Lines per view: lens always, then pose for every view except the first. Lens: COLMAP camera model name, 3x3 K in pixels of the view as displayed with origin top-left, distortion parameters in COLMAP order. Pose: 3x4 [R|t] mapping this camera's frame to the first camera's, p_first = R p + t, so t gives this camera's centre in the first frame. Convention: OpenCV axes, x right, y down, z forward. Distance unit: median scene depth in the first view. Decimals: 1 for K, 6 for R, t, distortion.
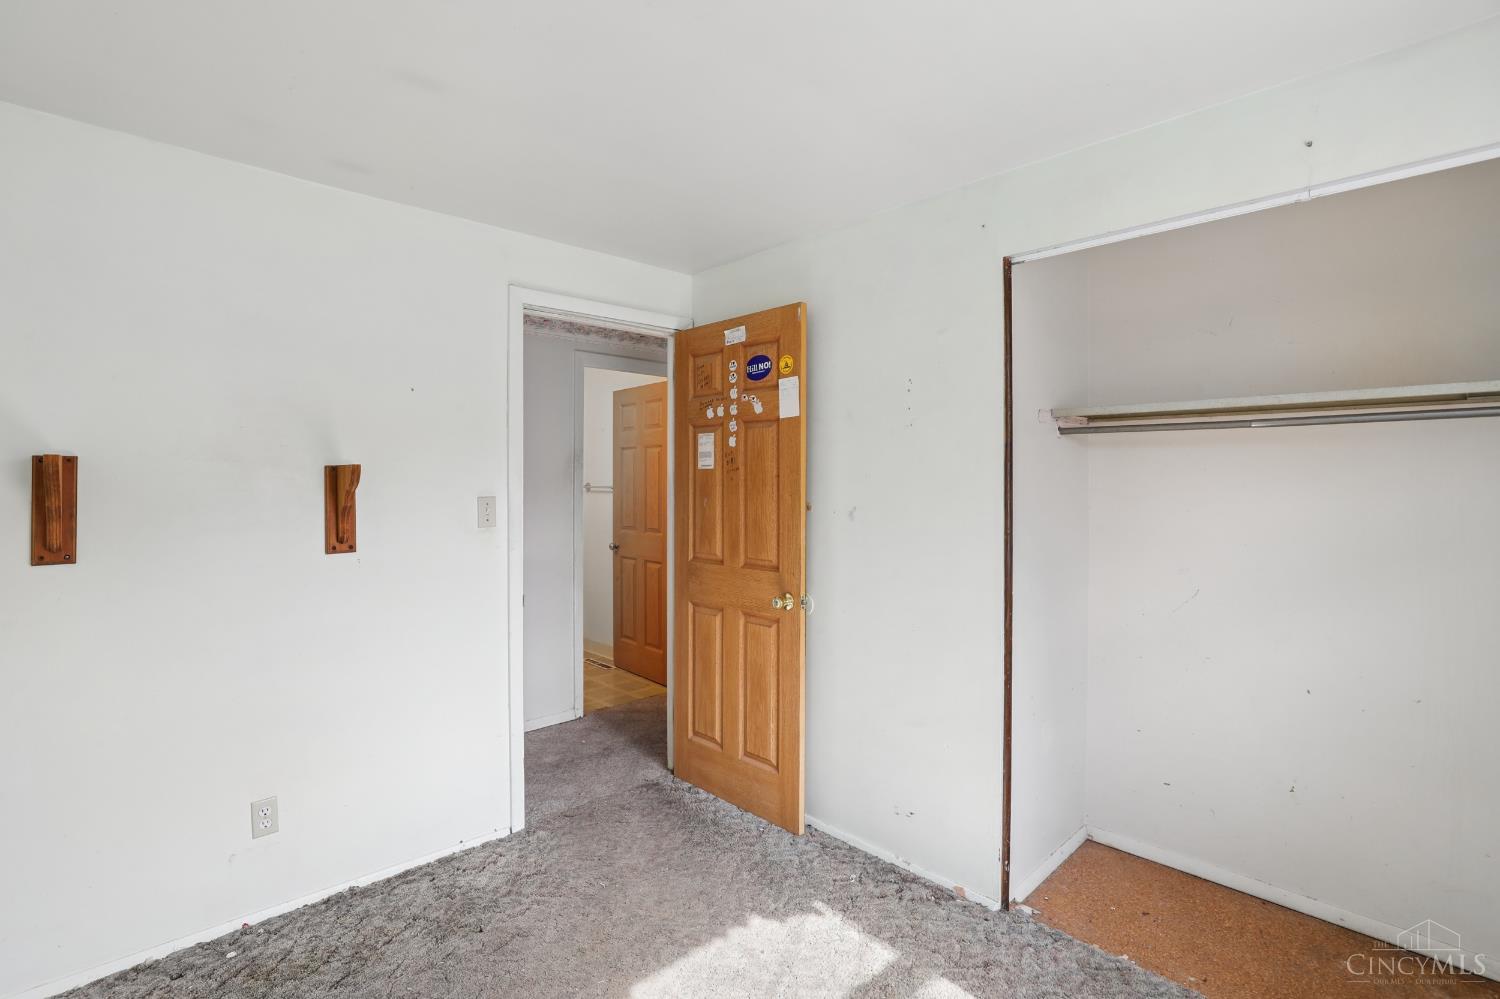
lens RADIAL K [[690.8, 0, 753.7], [0, 690.8, 493.5], [0, 0, 1]] dist [-0.042296, 0.009511]
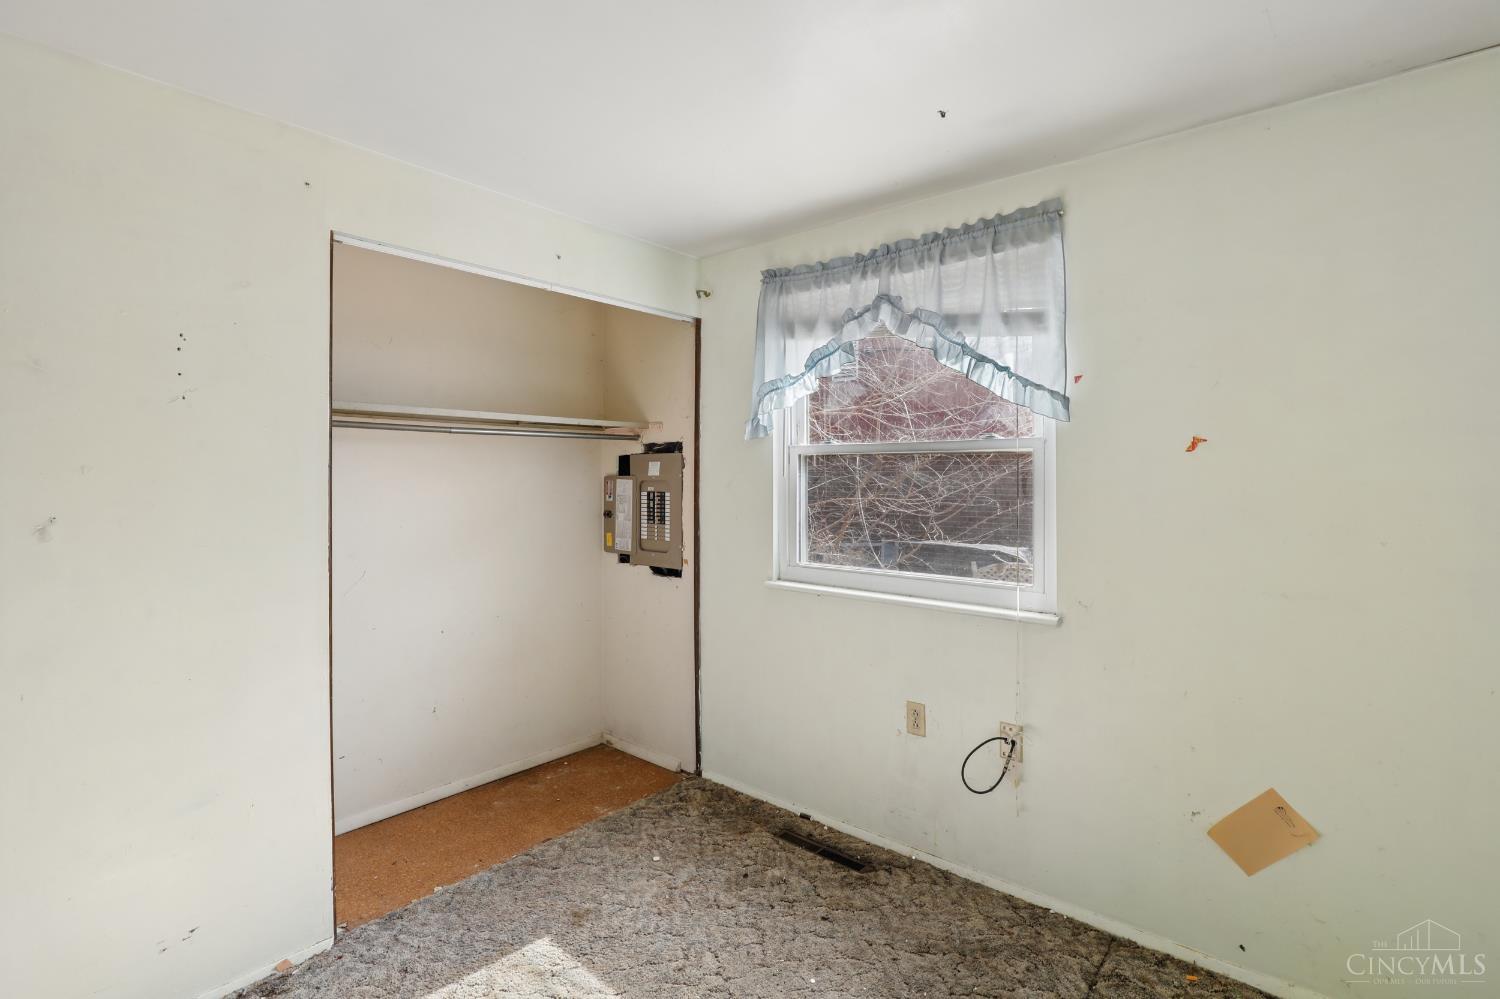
lens RADIAL K [[702.5, 0, 743.0], [0, 702.5, 475.5], [0, 0, 1]] dist [-0.025287, 0.000176]
pose [[-0.089404, -0.007798, 0.995965, -0.637013], [0.019237, 0.999769, 0.009555, -0.014829], [-0.995810, 0.020014, -0.089233, 0.549516]]
